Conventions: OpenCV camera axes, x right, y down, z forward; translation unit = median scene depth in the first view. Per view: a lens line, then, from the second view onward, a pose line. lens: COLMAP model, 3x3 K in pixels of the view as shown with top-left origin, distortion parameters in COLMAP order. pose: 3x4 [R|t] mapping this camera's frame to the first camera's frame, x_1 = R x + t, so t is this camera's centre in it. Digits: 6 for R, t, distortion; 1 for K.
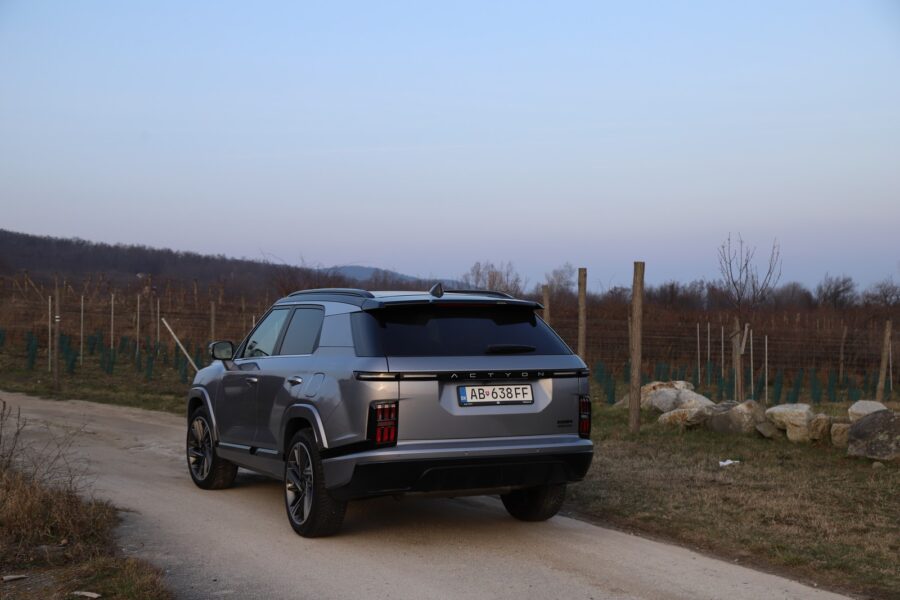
lens RADIAL K [[1312.2, 0, 448.2], [0, 1312.2, 297.0], [0, 0, 1]] dist [0.277183, 0.000000]
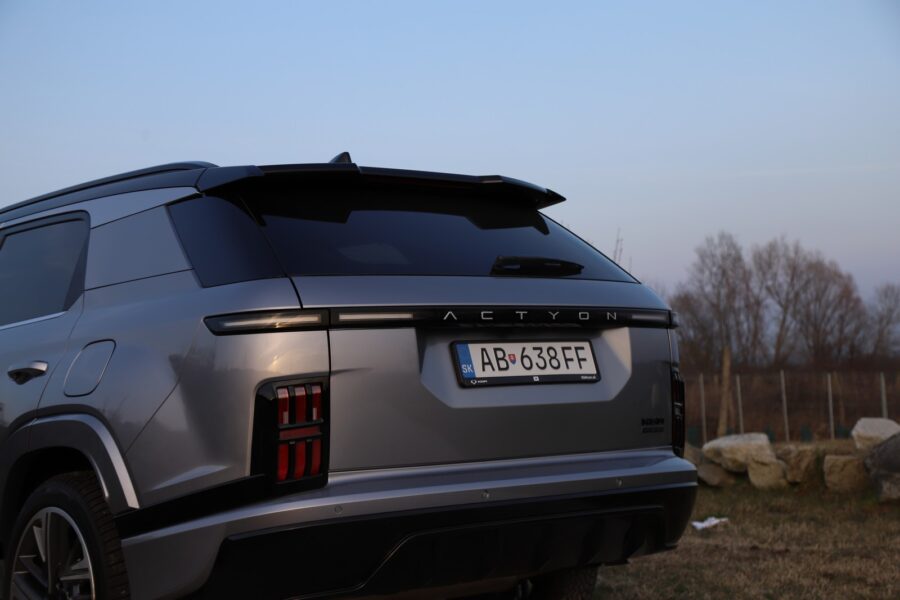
lens RADIAL K [[1532.3, 0, 457.7], [0, 1532.3, 301.9], [0, 0, 1]] dist [0.318142, 0.000000]
pose [[0.971329, -0.029366, 0.235918, -0.107791], [0.040897, 0.998188, -0.044132, 0.075036], [-0.234195, 0.052515, 0.970770, 0.492698]]
